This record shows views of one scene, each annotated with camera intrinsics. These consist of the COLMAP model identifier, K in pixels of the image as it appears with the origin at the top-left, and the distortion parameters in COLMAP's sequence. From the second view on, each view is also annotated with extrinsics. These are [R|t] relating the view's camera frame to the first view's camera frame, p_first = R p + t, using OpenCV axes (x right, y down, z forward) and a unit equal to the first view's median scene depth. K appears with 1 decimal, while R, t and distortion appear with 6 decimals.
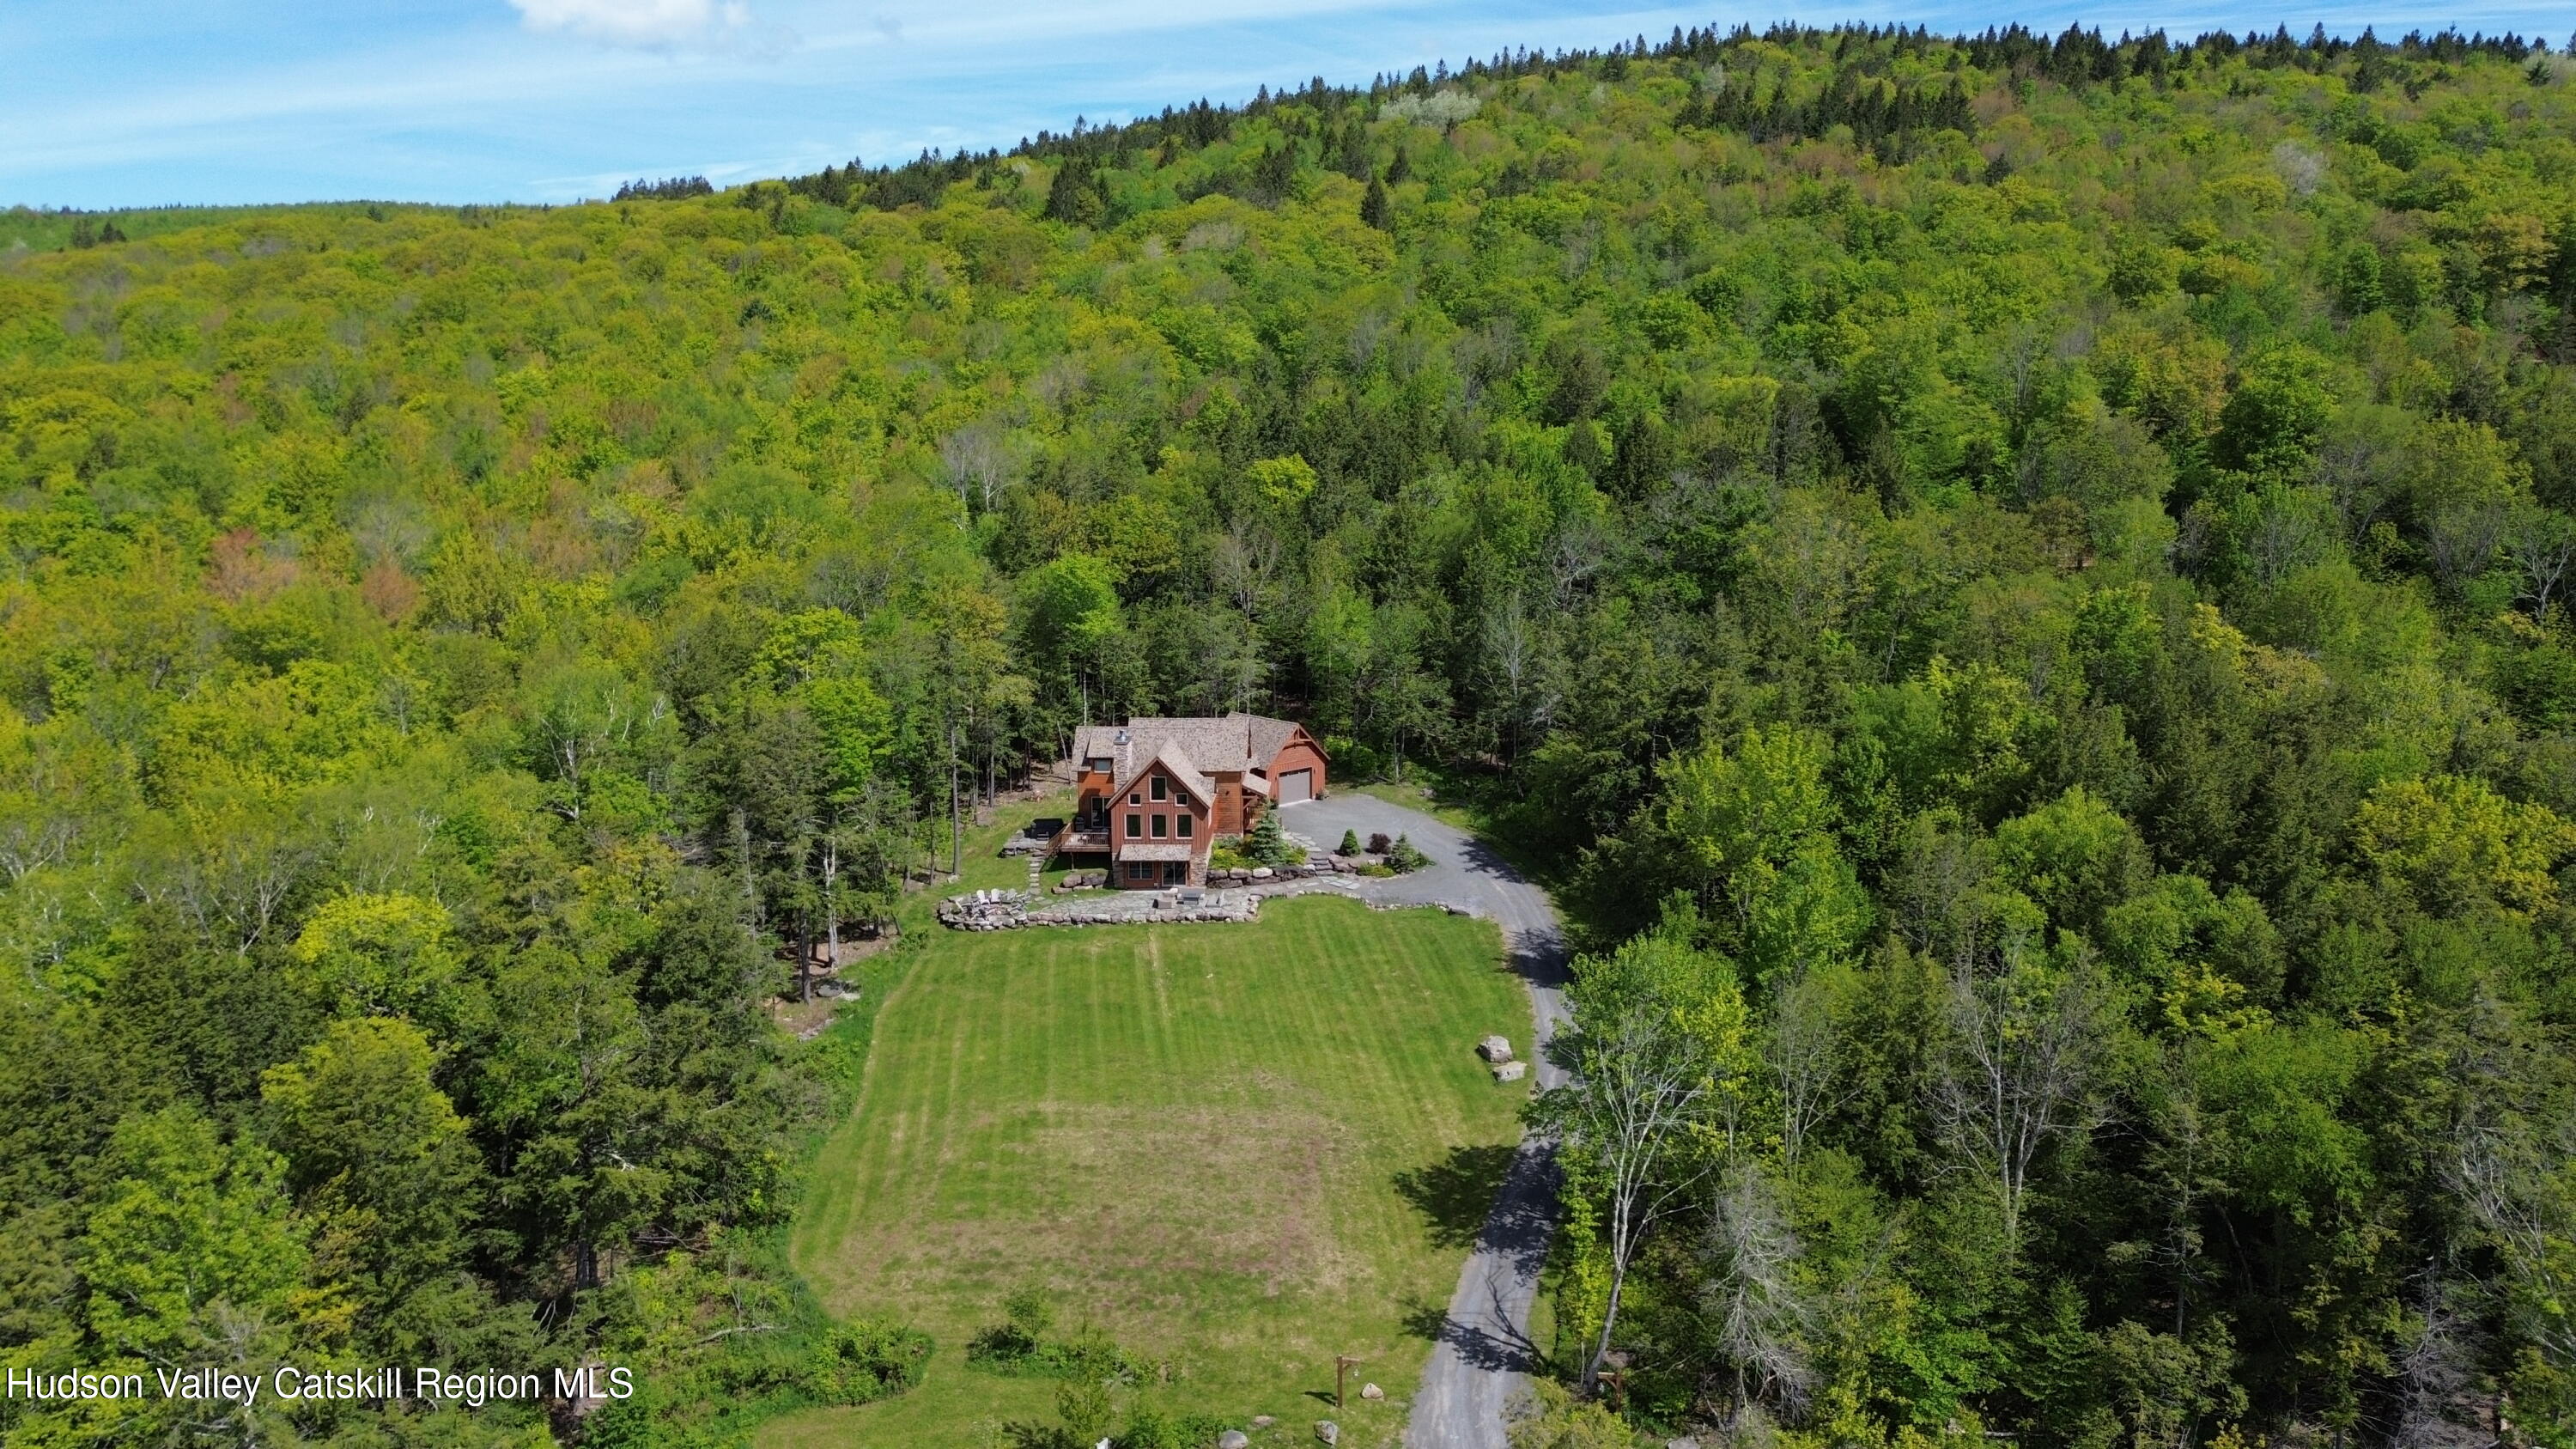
lens RADIAL K [[1815.0, 0, 1288.0], [0, 1815.0, 724.5], [0, 0, 1]] dist [0.086765, -0.095853]
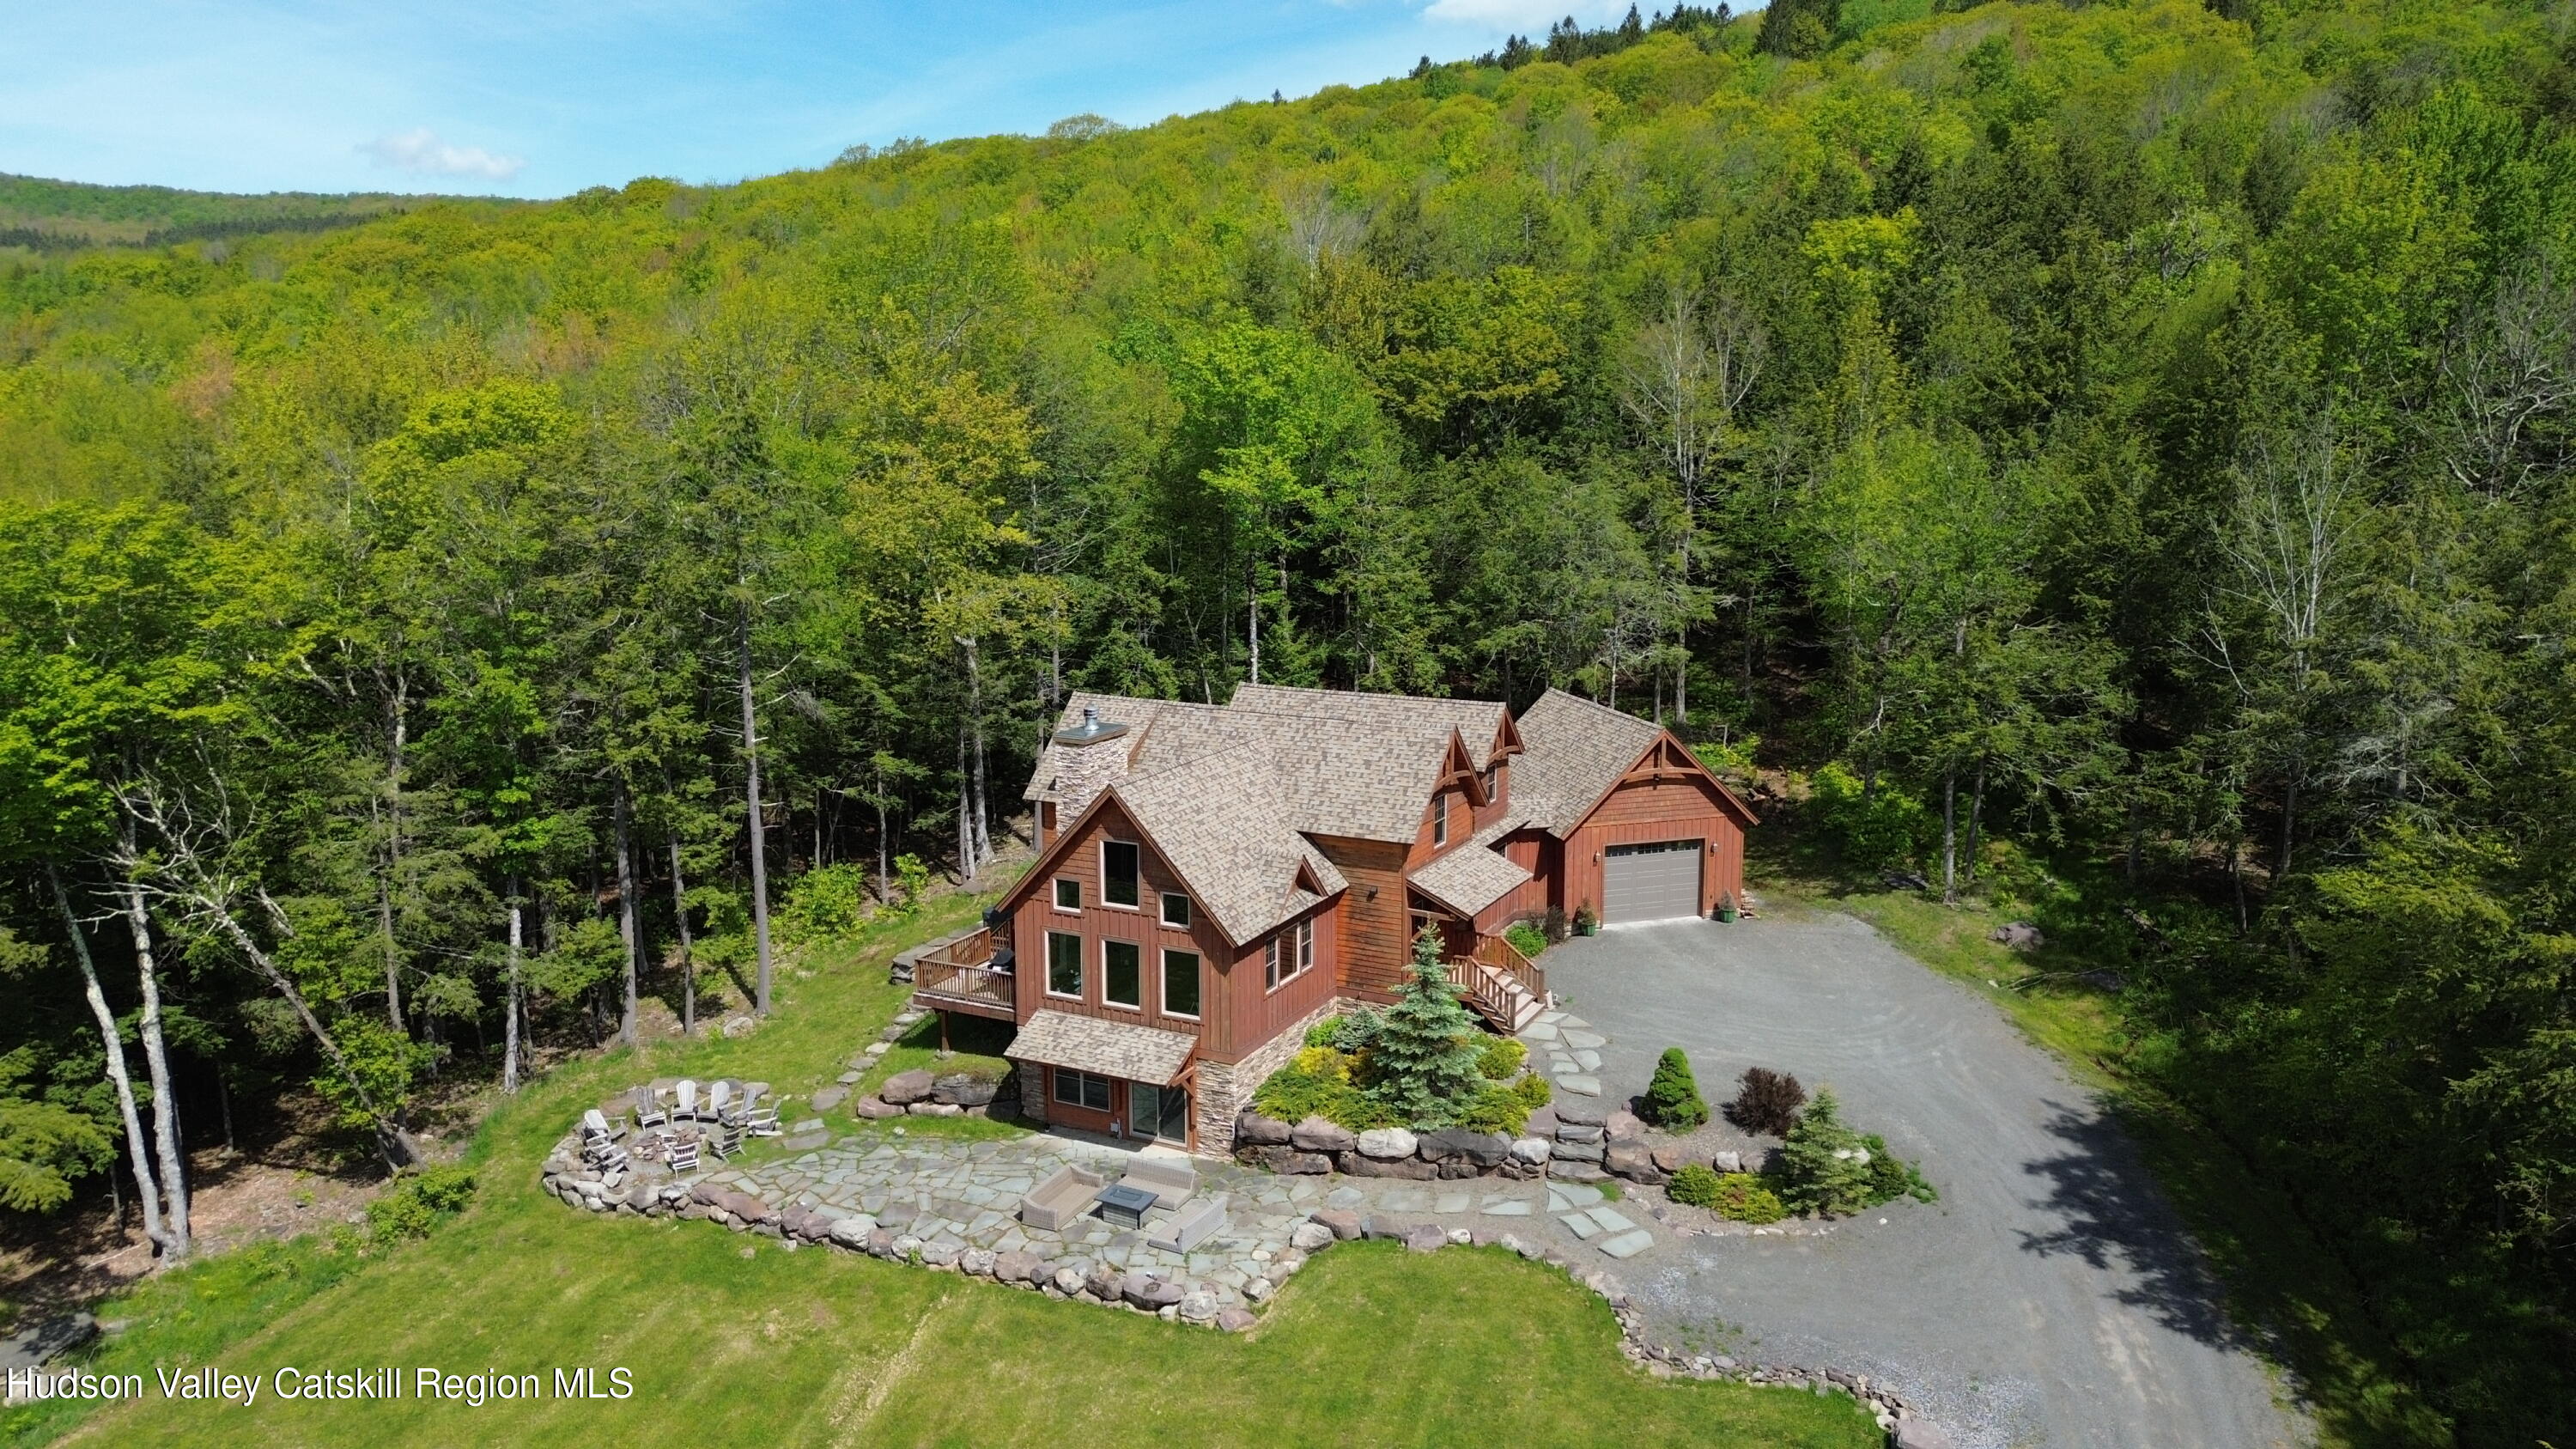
lens RADIAL K [[1830.8, 0, 1286.2], [0, 1830.8, 712.4], [0, 0, 1]] dist [0.081561, -0.070417]
pose [[0.906933, 0.074281, -0.414675, 0.105305], [-0.071387, 0.997195, 0.022498, -0.007622], [0.415183, 0.009199, 0.909692, 0.642066]]
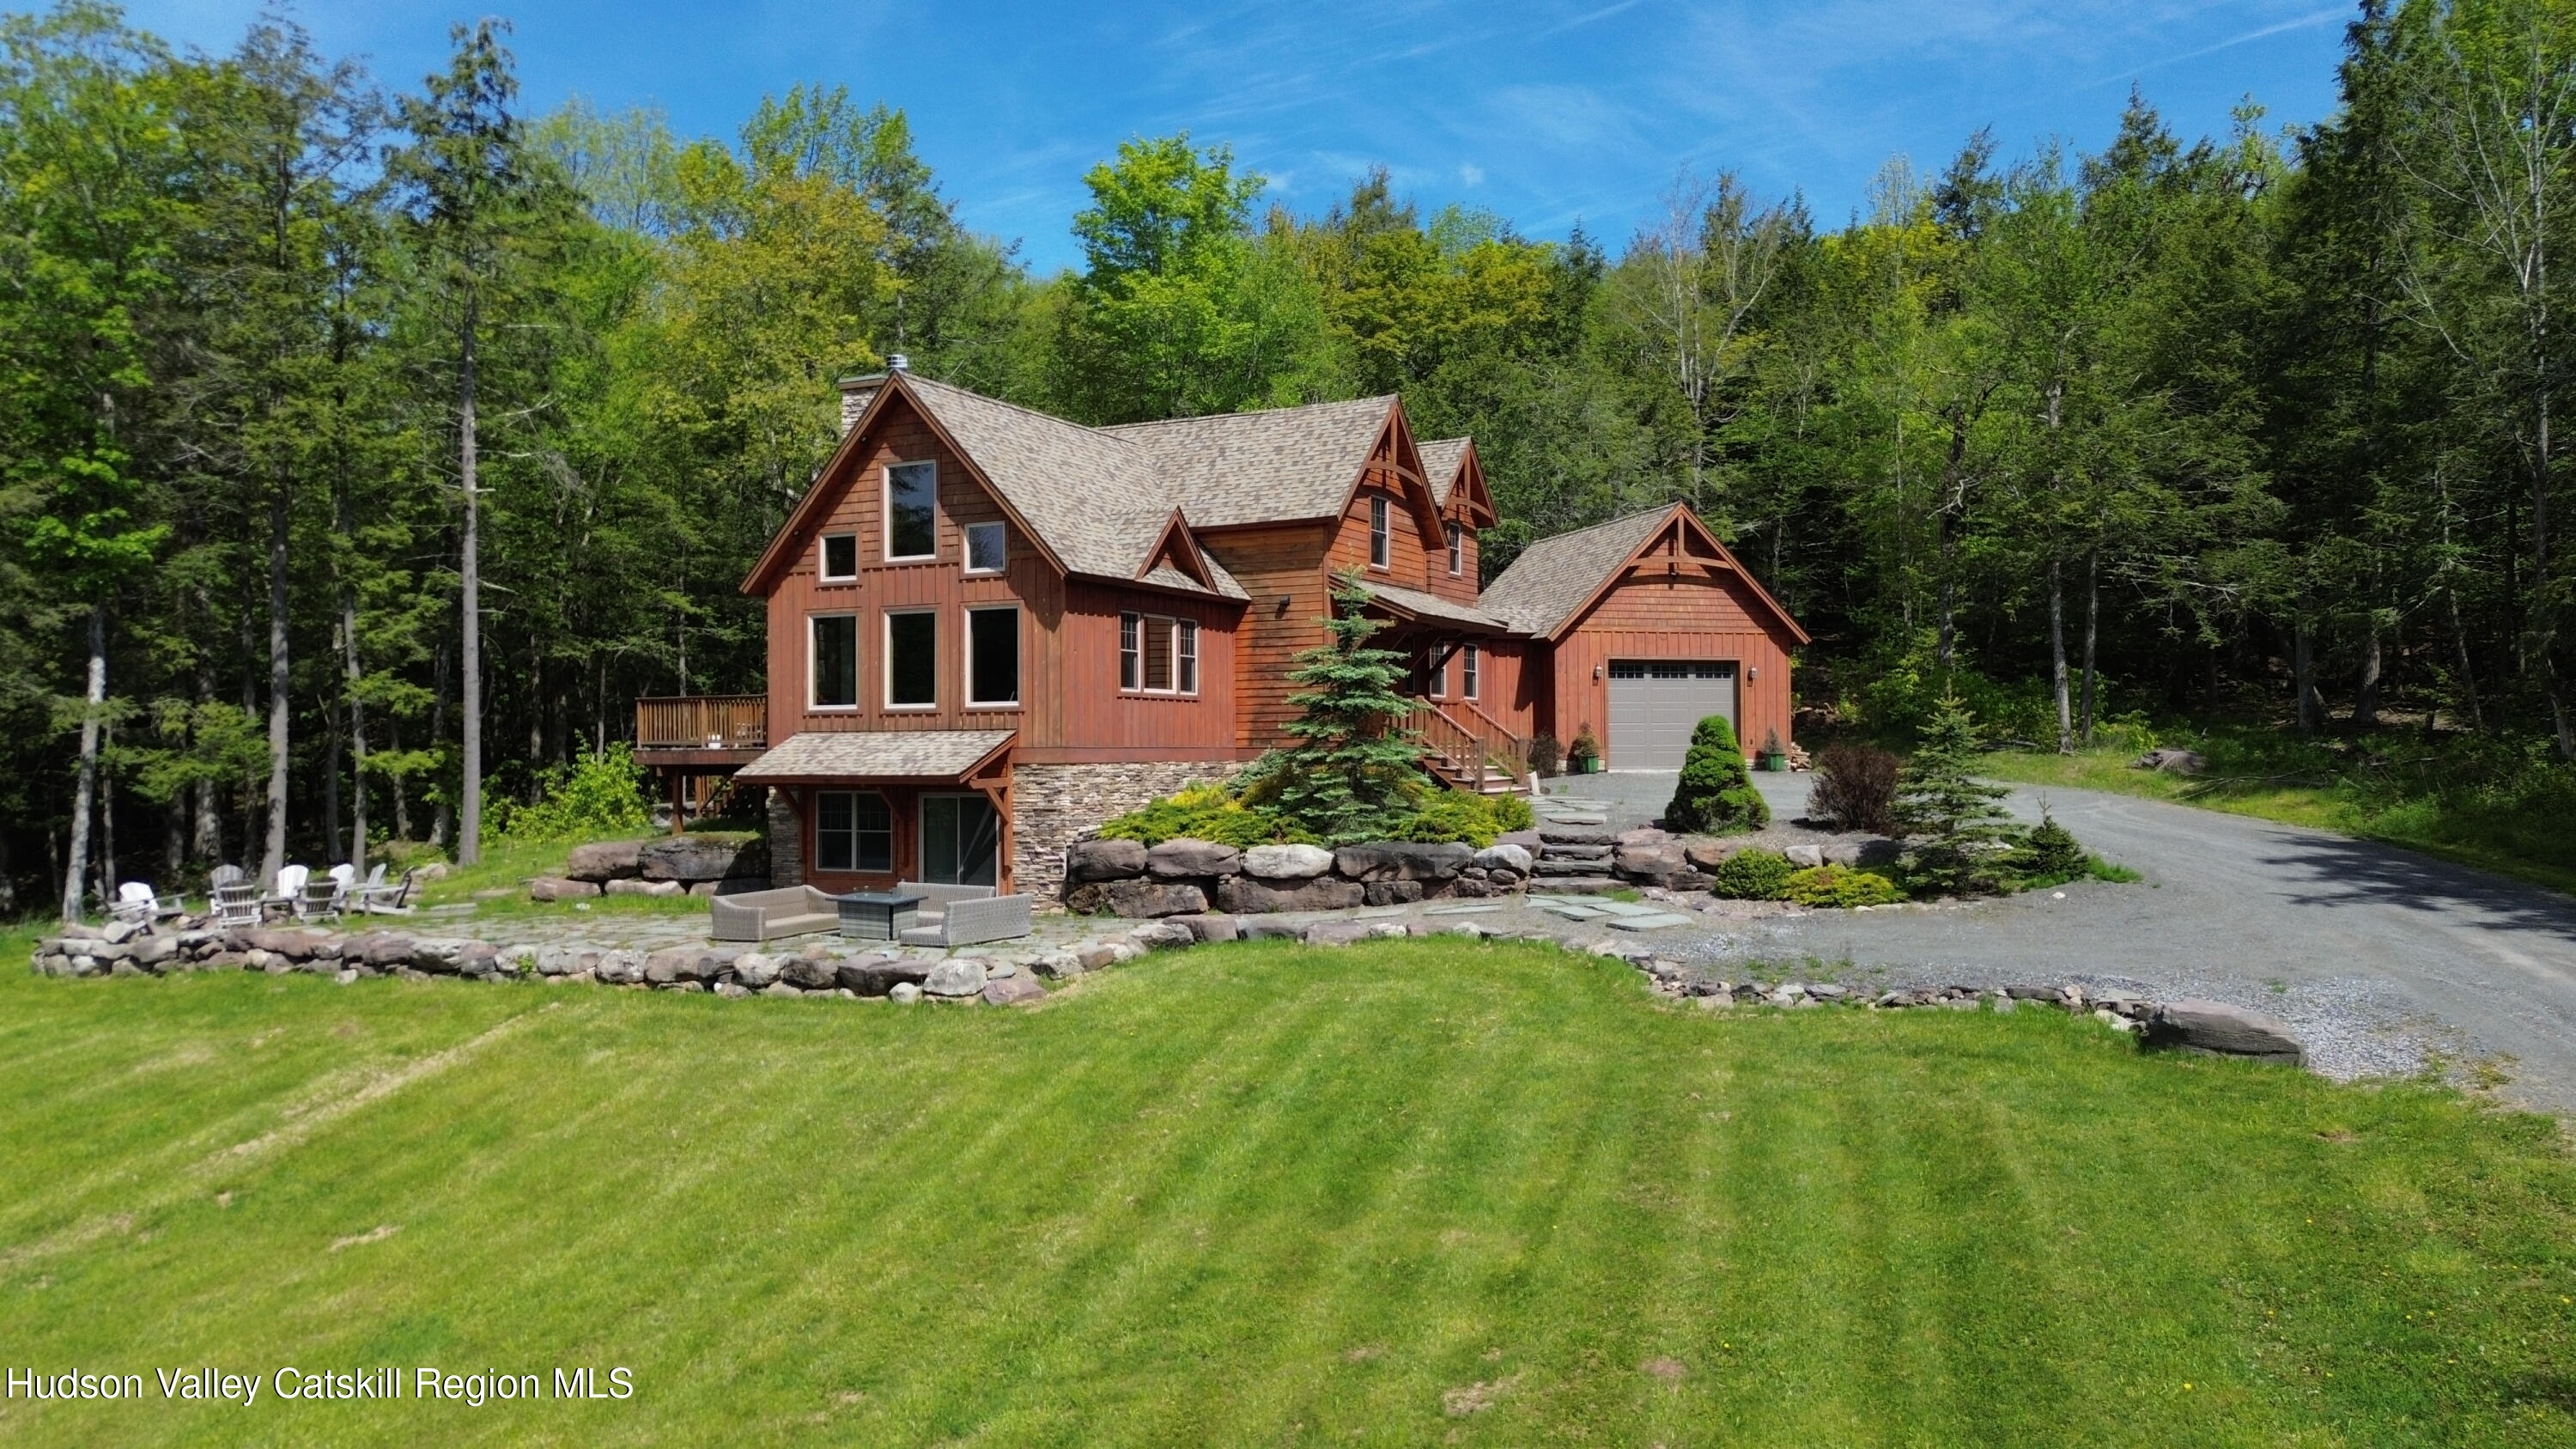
lens RADIAL K [[1815.0, 0, 1288.0], [0, 1815.0, 724.5], [0, 0, 1]] dist [0.086765, -0.095853]
pose [[0.905303, -0.008059, -0.424691, 0.082097], [-0.069992, 0.983323, -0.167860, 0.099702], [0.418961, 0.181689, 0.889641, 0.758447]]
